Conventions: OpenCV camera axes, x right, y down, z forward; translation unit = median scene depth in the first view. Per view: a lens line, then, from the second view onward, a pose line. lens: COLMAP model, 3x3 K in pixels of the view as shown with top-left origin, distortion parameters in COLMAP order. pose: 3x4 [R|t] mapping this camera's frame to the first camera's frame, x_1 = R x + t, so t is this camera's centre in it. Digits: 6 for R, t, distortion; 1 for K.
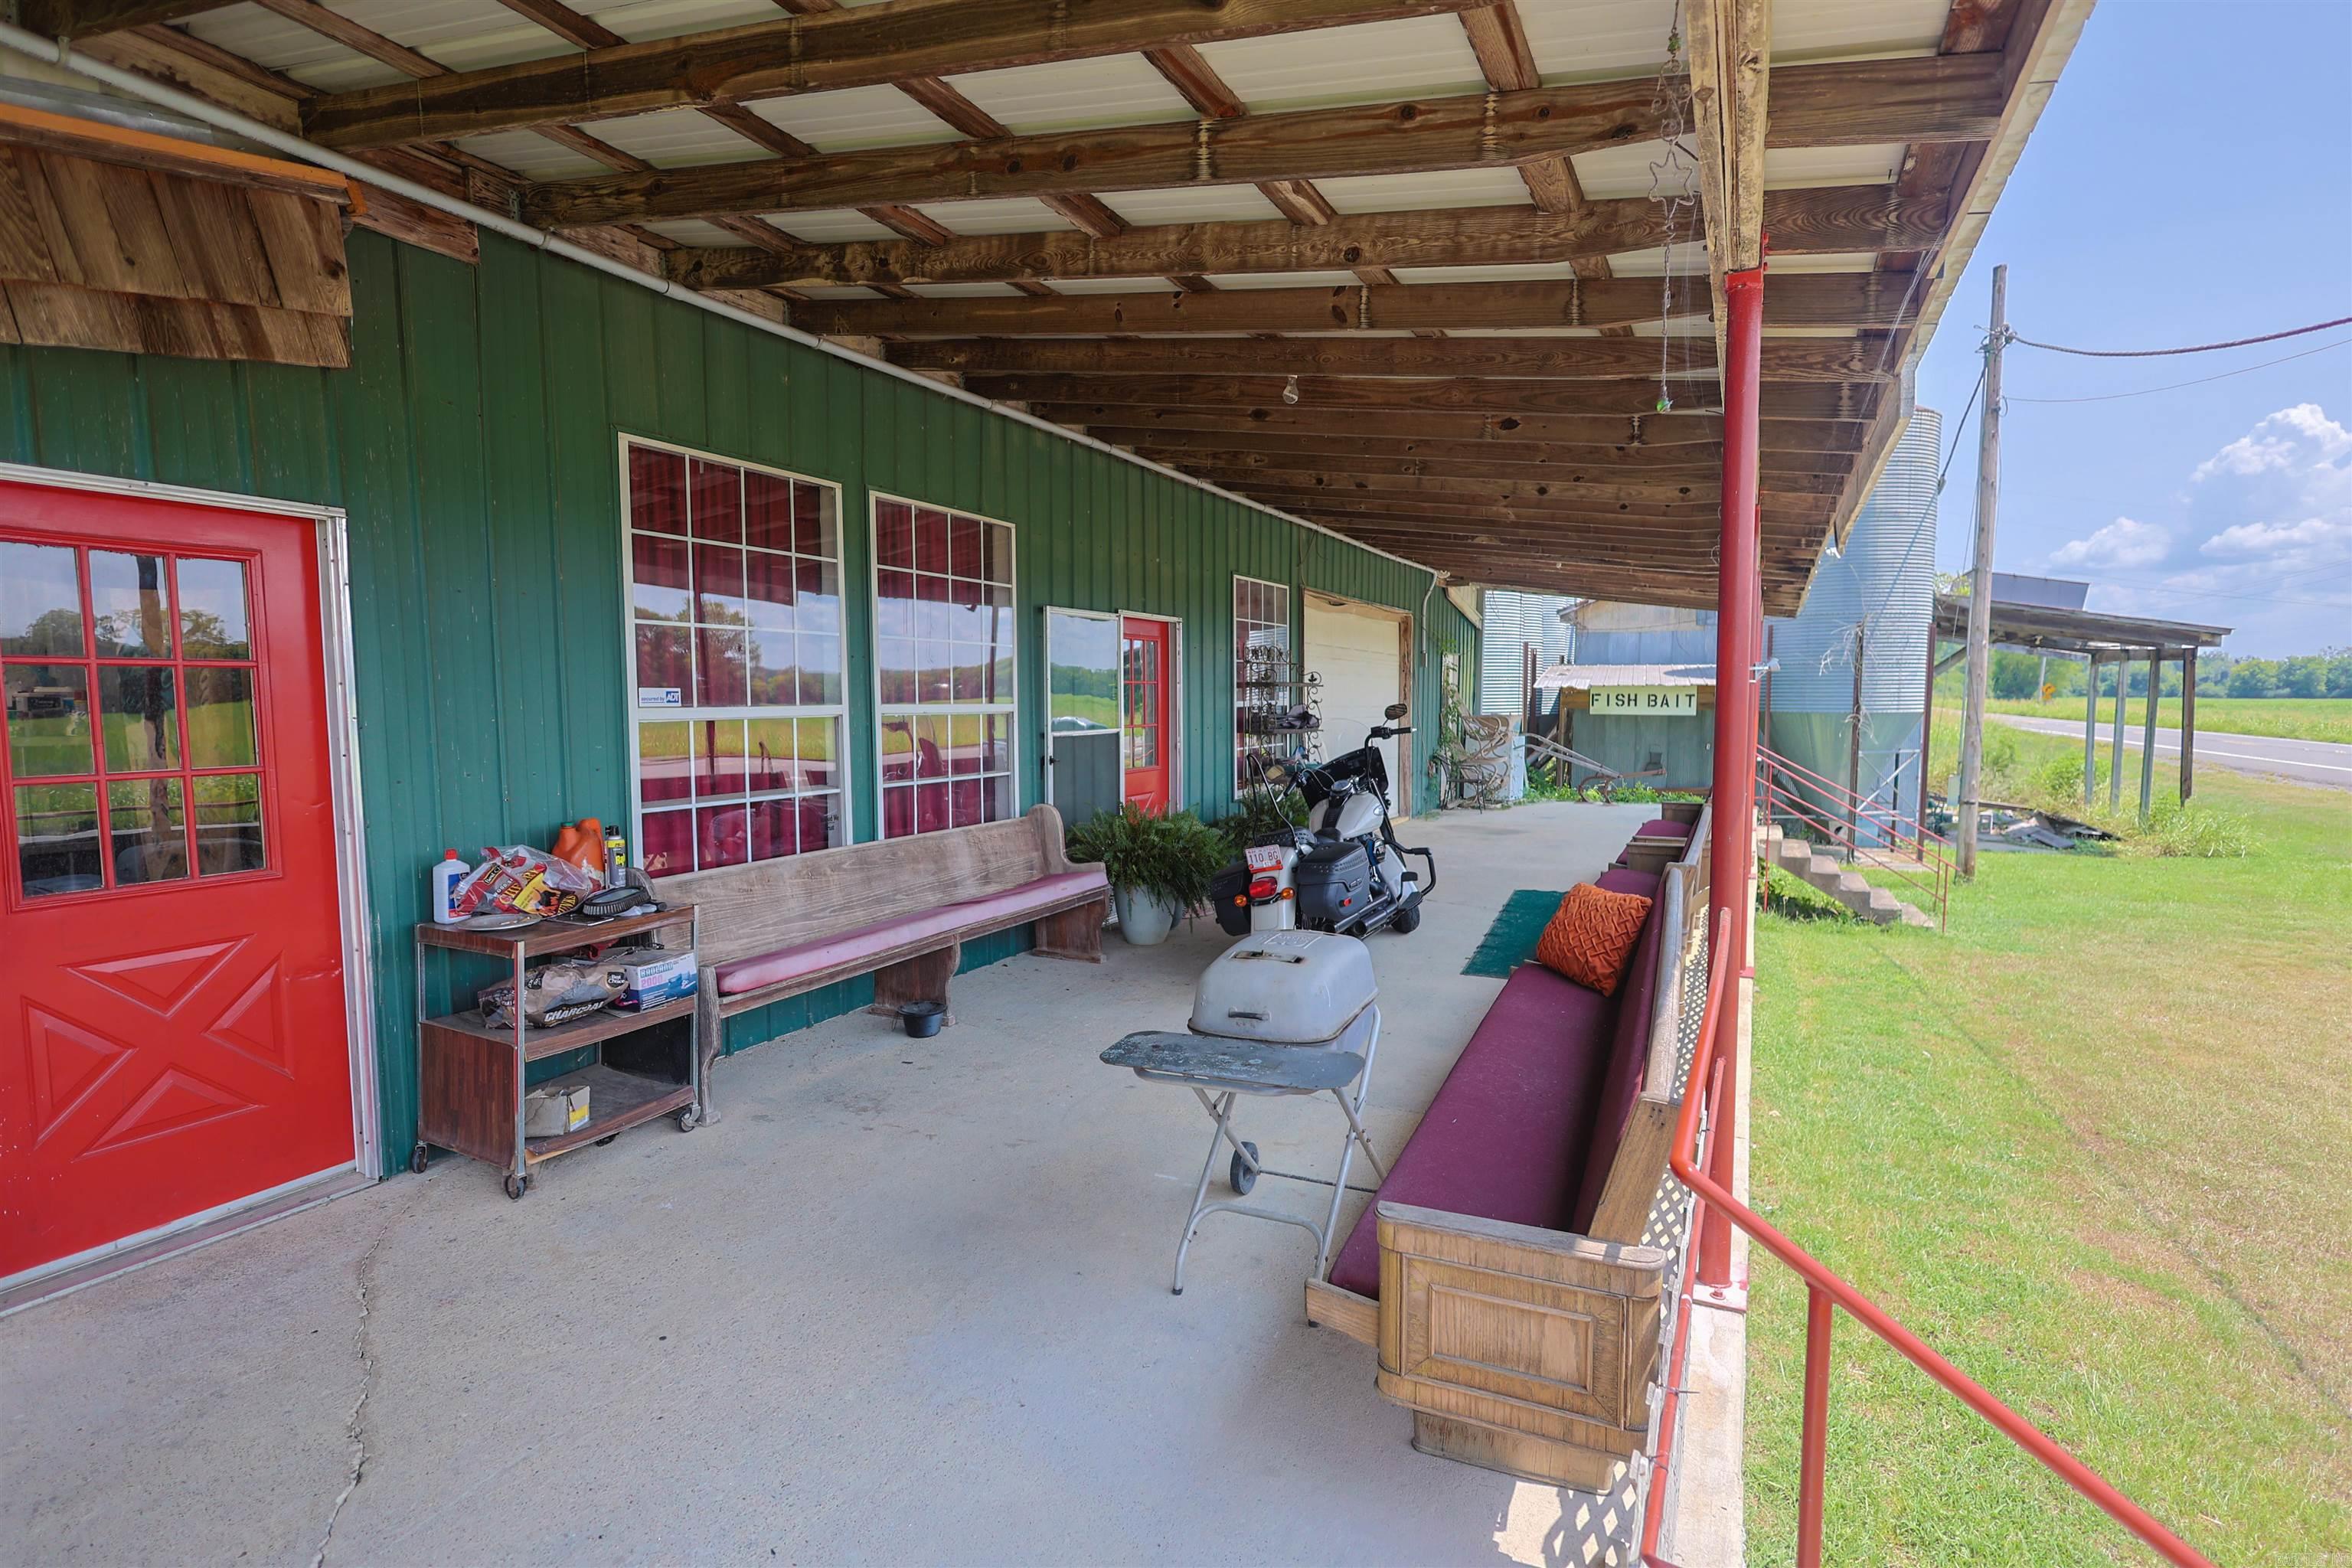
lens RADIAL K [[1154.5, 0, 1176.0], [0, 1154.5, 784.0], [0, 0, 1]] dist [0.001765, 0.000193]
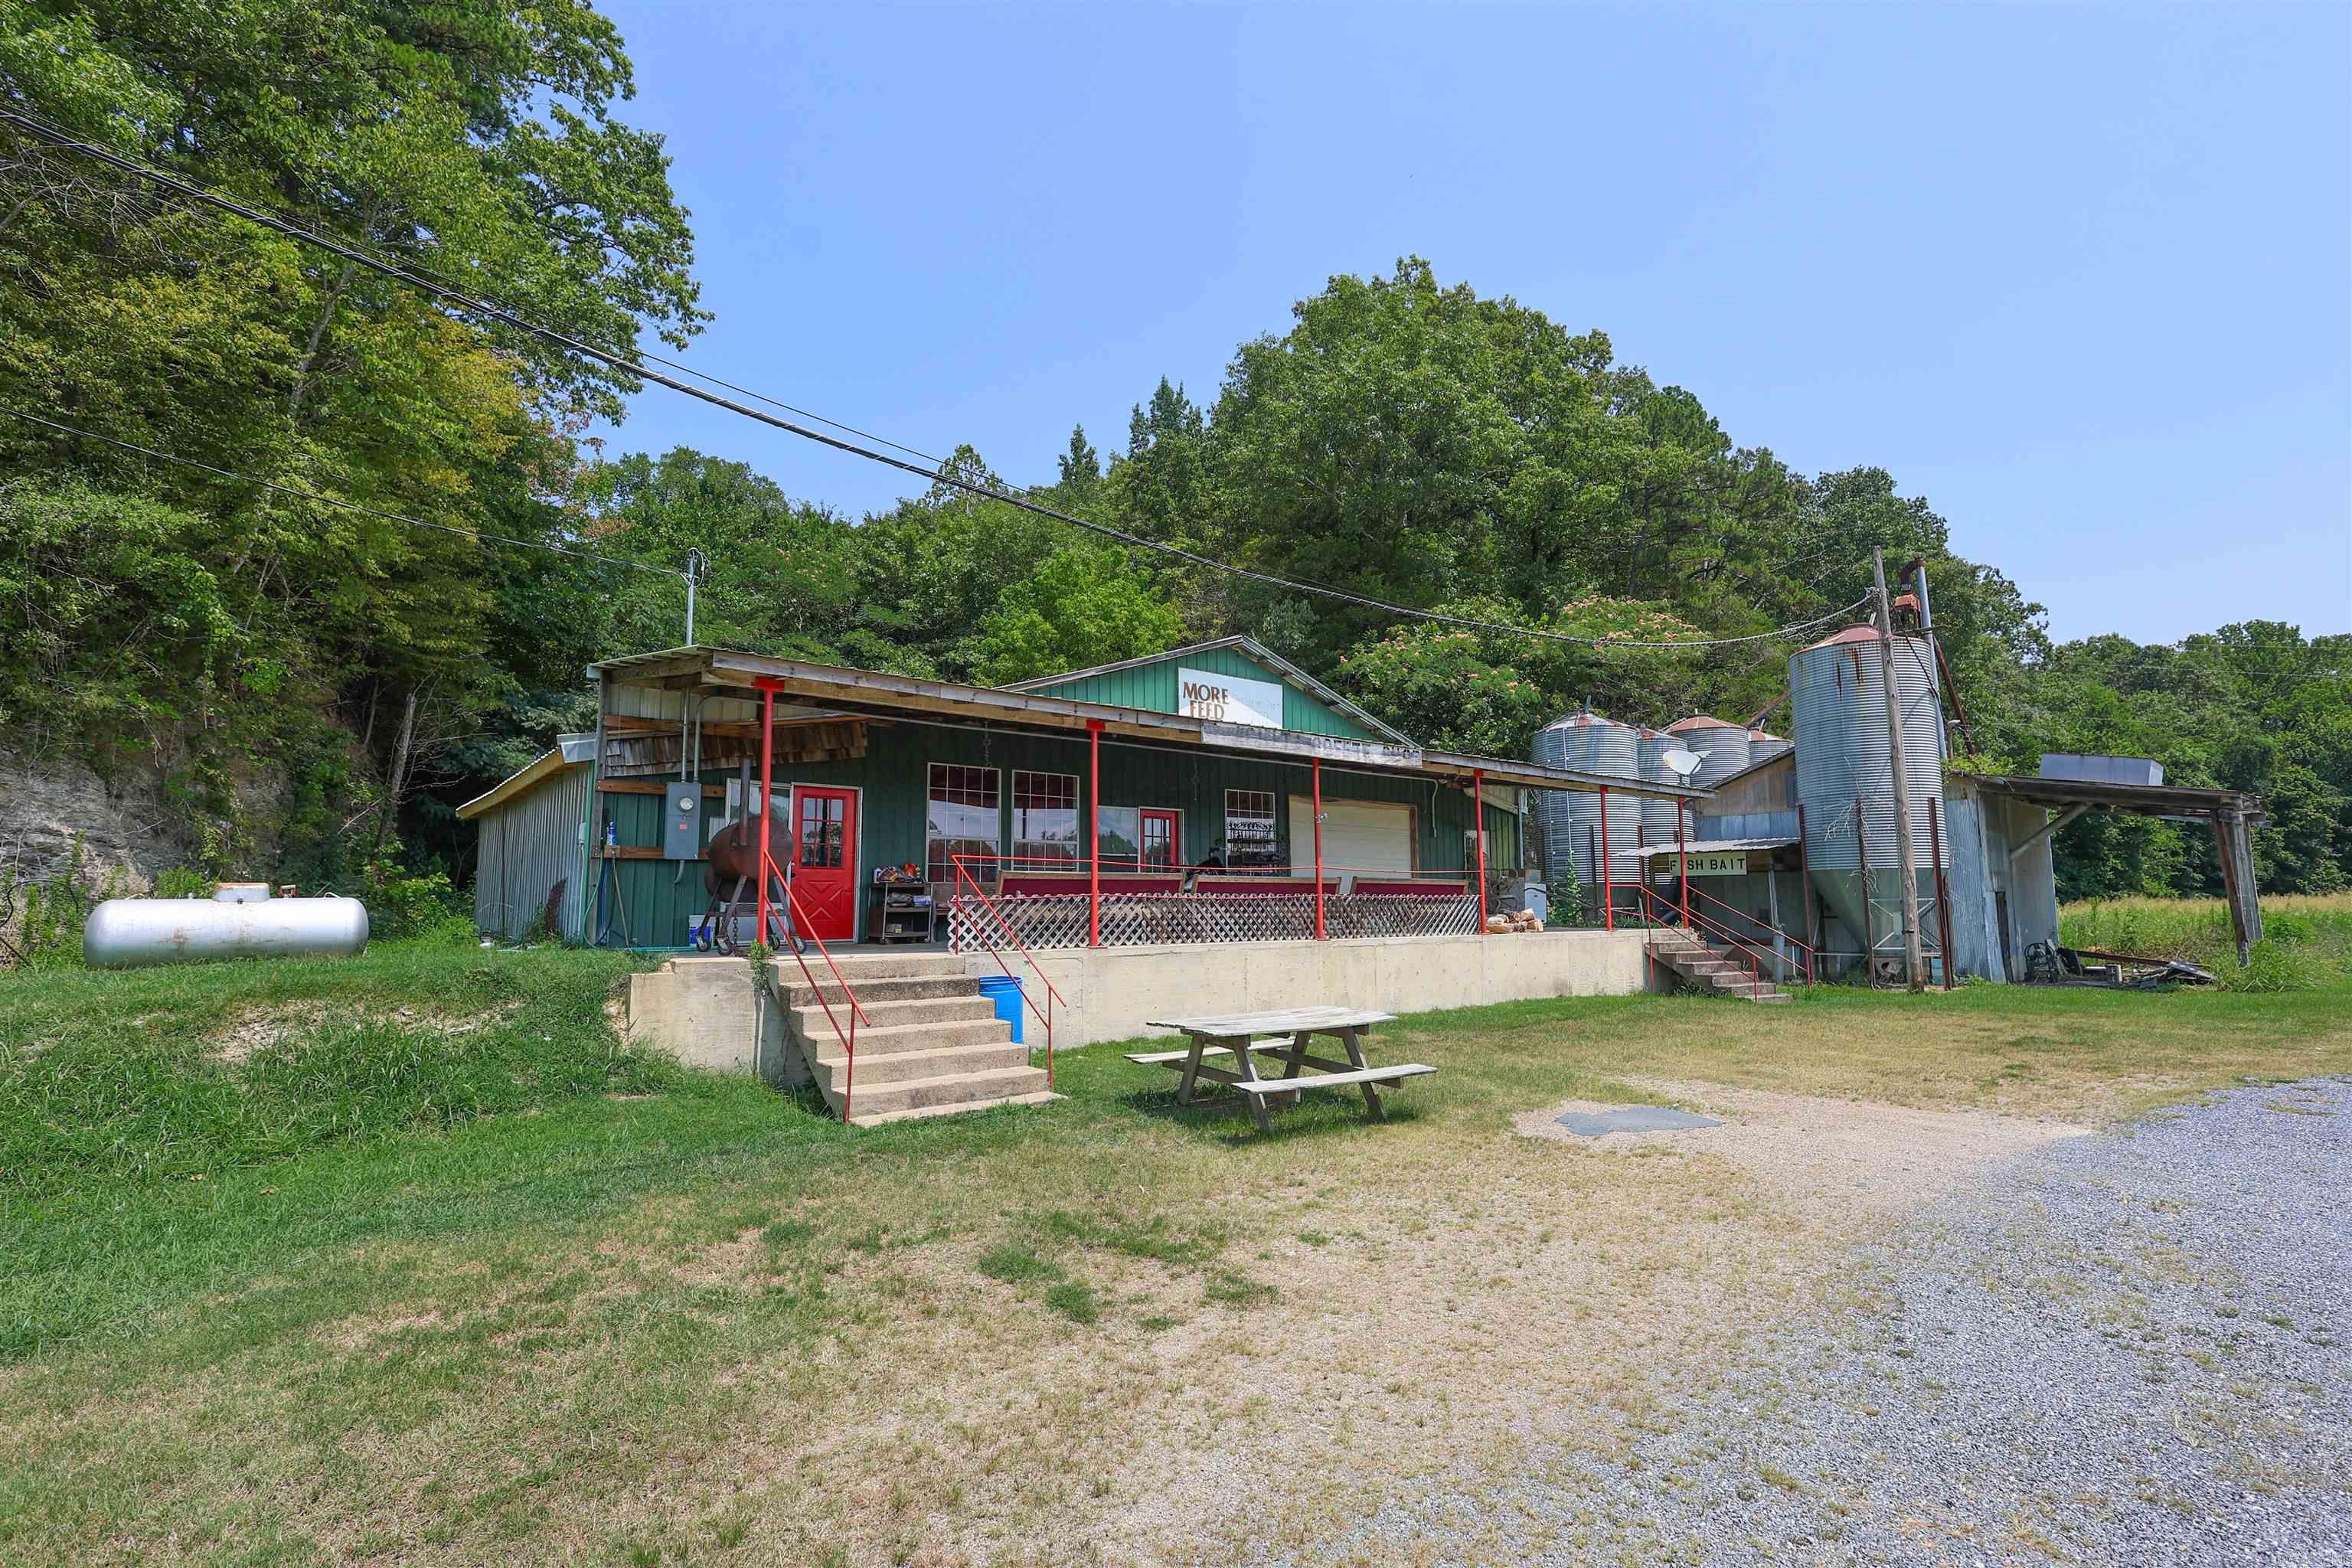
lens RADIAL K [[1115.0, 0, 1176.0], [0, 1115.0, 784.0], [0, 0, 1]] dist [-0.001303, -0.000069]
pose [[0.922891, -0.041853, -0.382780, 0.412919], [-0.027812, 0.984234, -0.174671, 0.093738], [0.384055, 0.171848, 0.907177, -0.492525]]
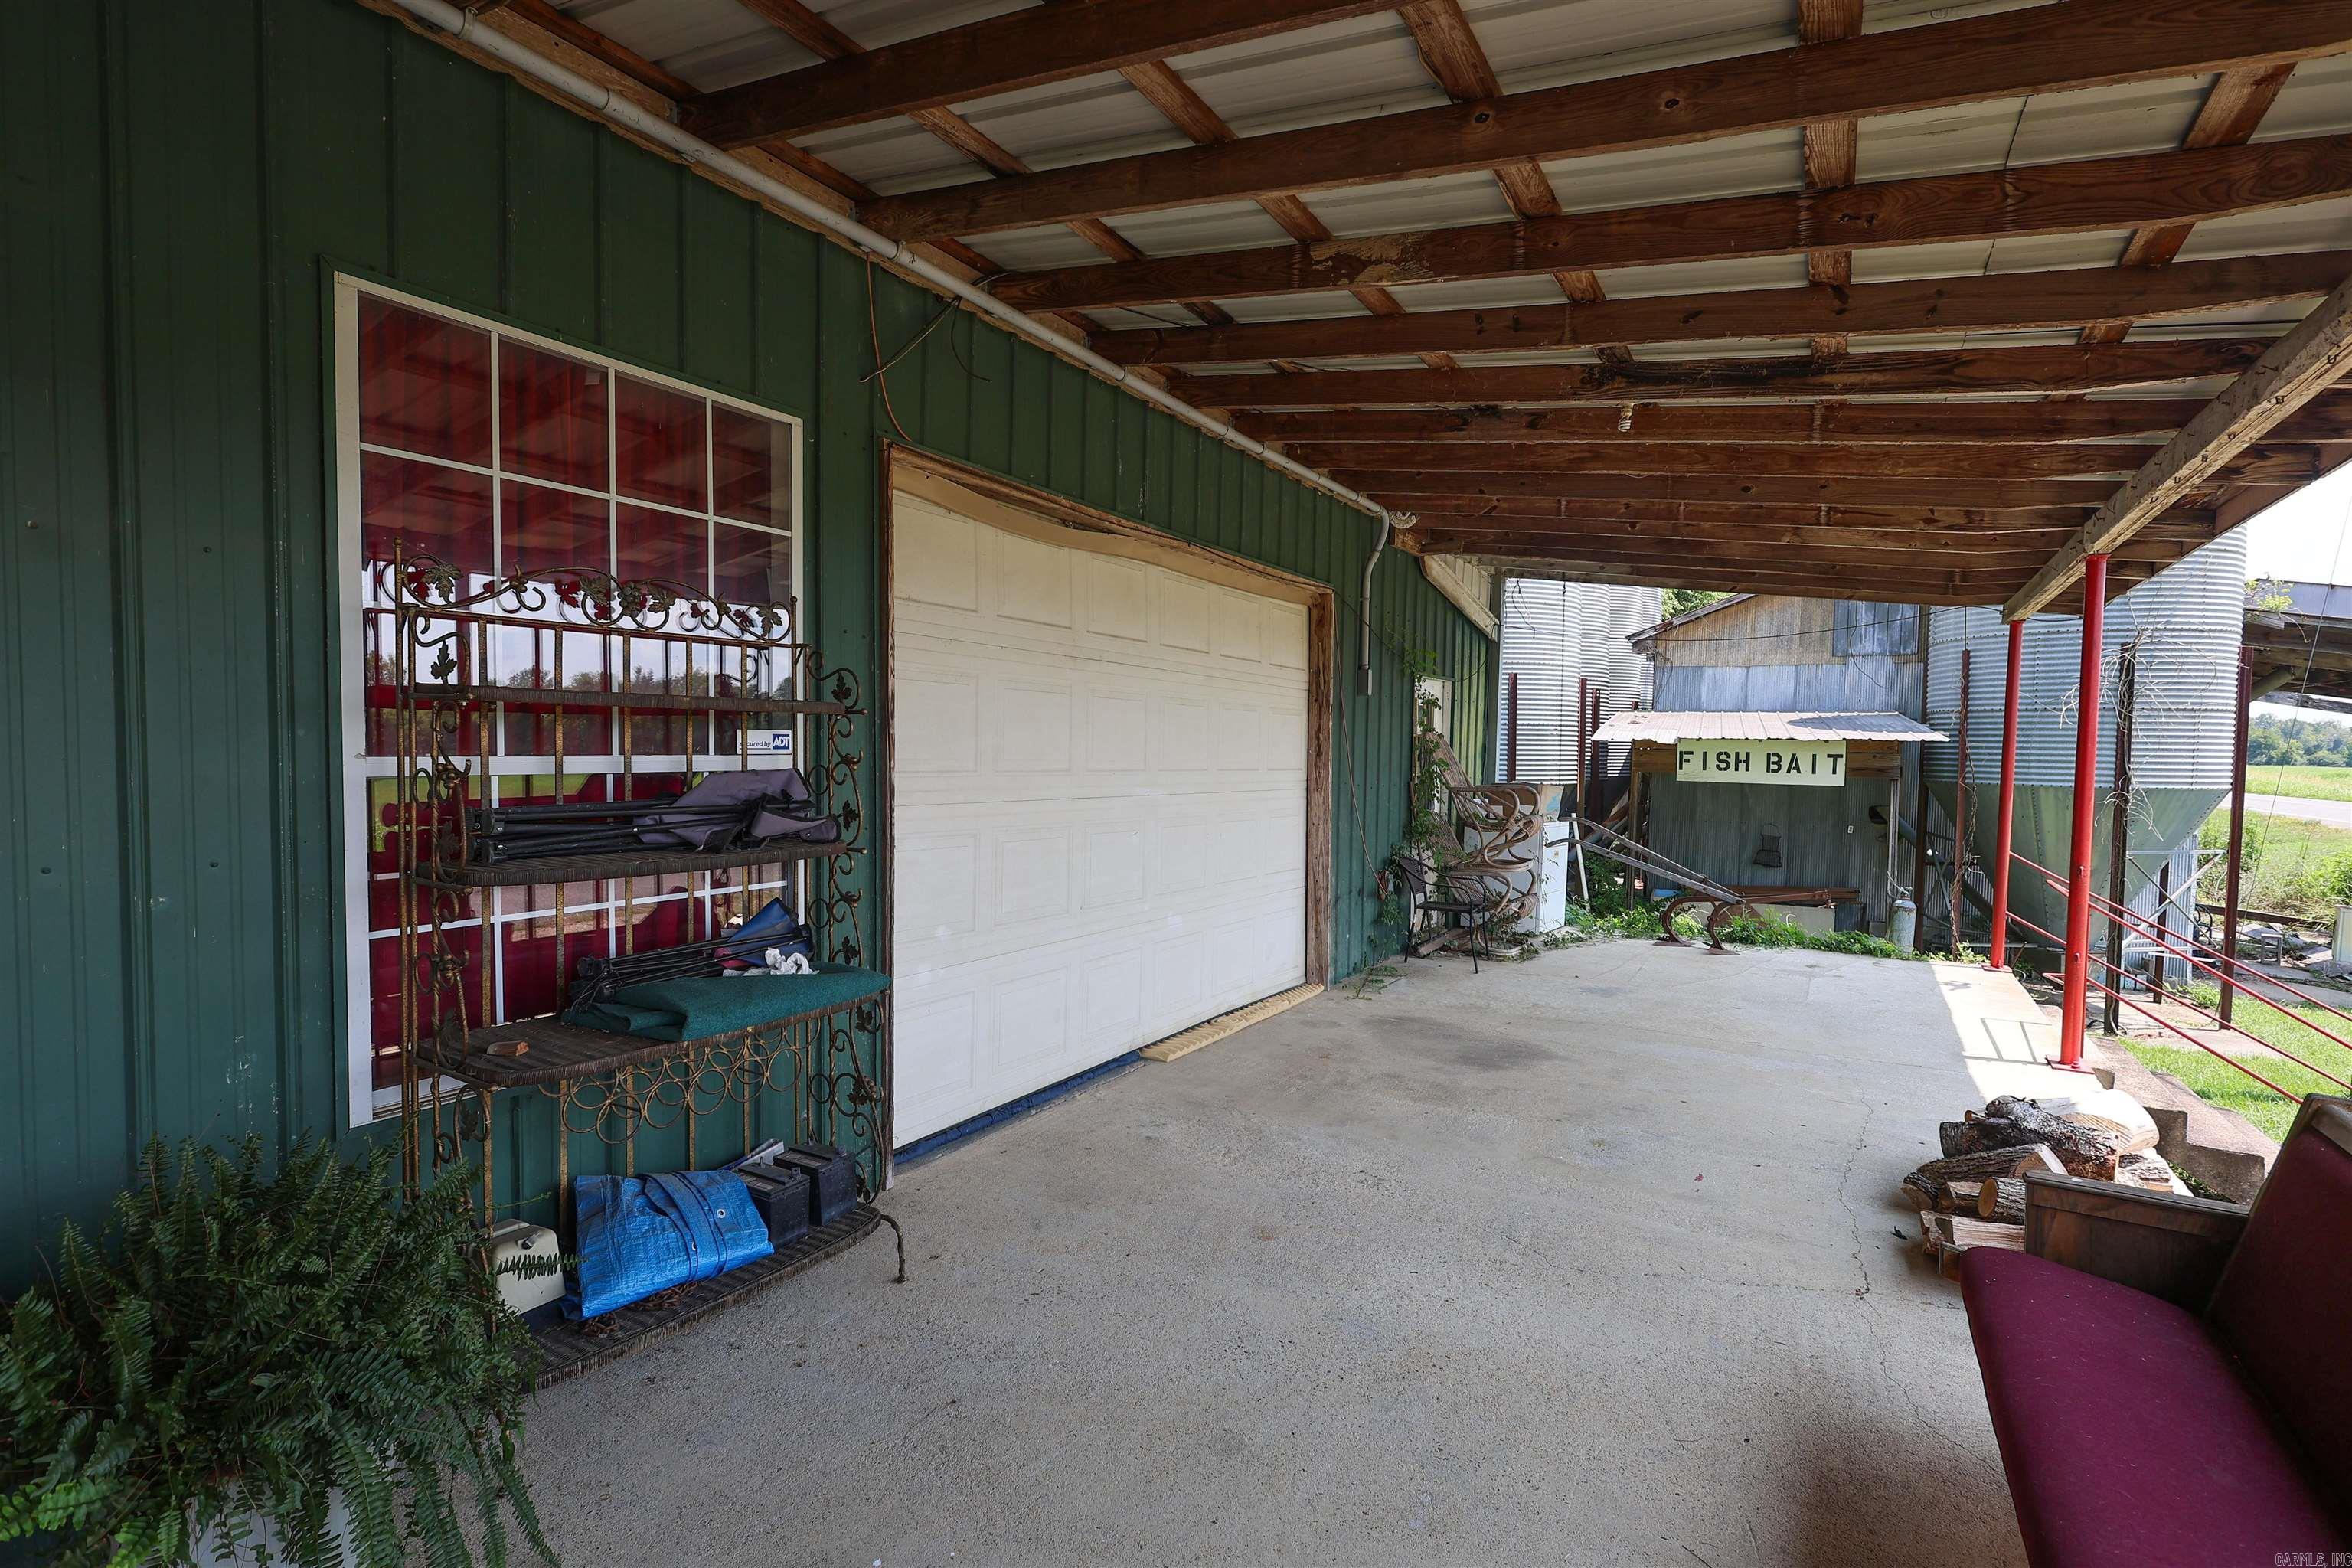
lens RADIAL K [[1115.0, 0, 1176.0], [0, 1115.0, 784.0], [0, 0, 1]] dist [-0.001303, -0.000069]
pose [[0.997477, 0.018542, -0.068532, 0.140291], [-0.021398, 0.998923, -0.041171, -0.032414], [0.067694, 0.042533, 0.996799, 0.417249]]
